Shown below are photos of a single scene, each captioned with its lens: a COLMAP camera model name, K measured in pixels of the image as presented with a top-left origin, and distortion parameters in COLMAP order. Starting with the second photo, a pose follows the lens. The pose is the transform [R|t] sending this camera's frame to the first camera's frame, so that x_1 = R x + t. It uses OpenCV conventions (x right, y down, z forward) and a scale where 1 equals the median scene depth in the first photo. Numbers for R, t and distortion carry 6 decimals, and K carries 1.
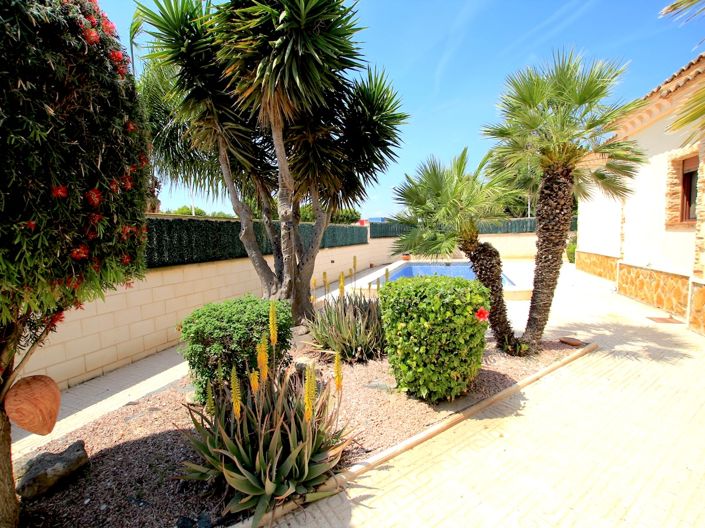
lens RADIAL K [[325.7, 0, 353.6], [0, 325.7, 267.0], [0, 0, 1]] dist [-0.025984, 0.001391]
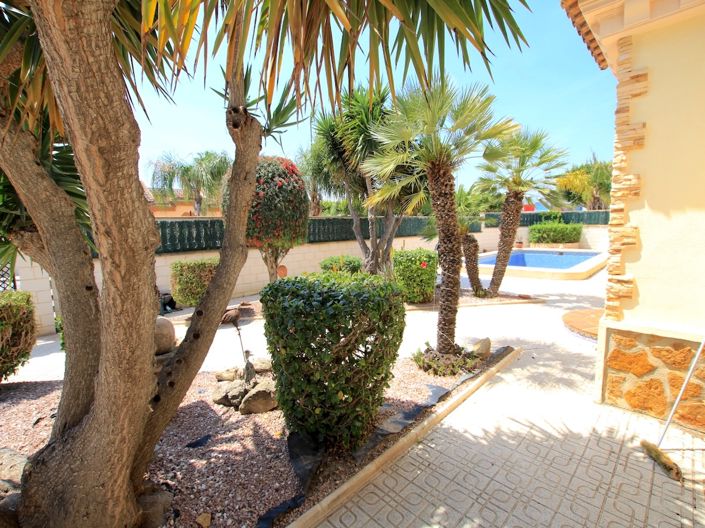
lens RADIAL K [[325.7, 0, 353.6], [0, 325.7, 267.0], [0, 0, 1]] dist [-0.025984, 0.001391]
pose [[0.888243, 0.069640, -0.454065, 0.674760], [-0.048633, 0.997143, 0.057794, 0.030885], [0.456792, -0.029253, 0.889092, -0.908941]]
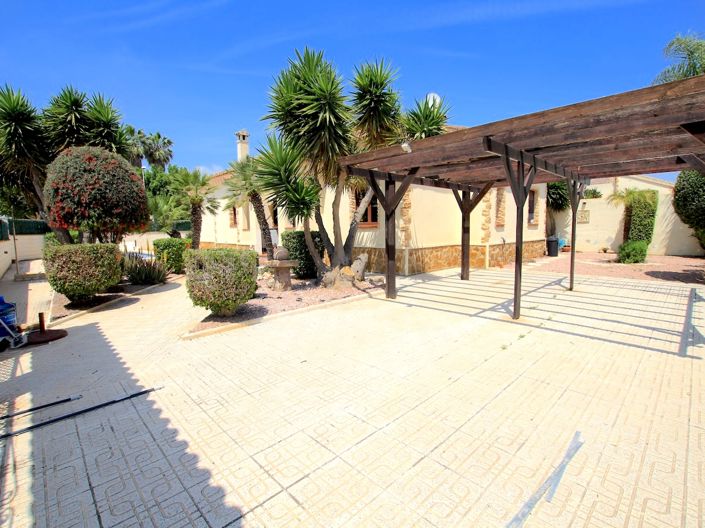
lens RADIAL K [[338.3, 0, 354.0], [0, 338.3, 261.1], [0, 0, 1]] dist [-0.027755, -0.000262]
pose [[0.461149, -0.059232, 0.885343, -1.459101], [0.088726, 0.995847, 0.020410, 0.274826], [-0.882875, 0.069141, 0.464490, -1.675726]]
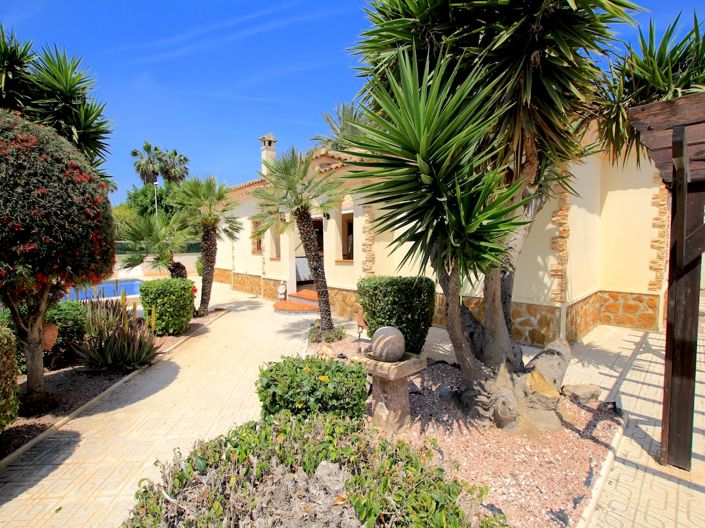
lens RADIAL K [[325.0, 0, 352.5], [0, 325.0, 264.0], [0, 0, 1]] dist [-0.026076, -0.000311]
pose [[0.482665, -0.019838, 0.875580, -0.767270], [0.079449, 0.996613, -0.021216, 0.058212], [-0.872194, 0.079805, 0.482607, -0.814656]]
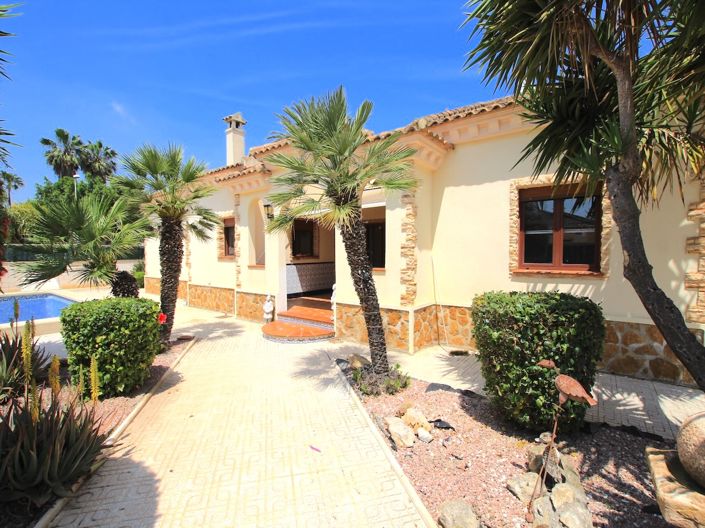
lens RADIAL K [[325.7, 0, 353.6], [0, 325.7, 267.0], [0, 0, 1]] dist [-0.025984, 0.001391]
pose [[0.322575, -0.004929, 0.946531, -0.483848], [0.085252, 0.996074, -0.023866, 0.013438], [-0.942697, 0.088392, 0.321729, -0.227959]]
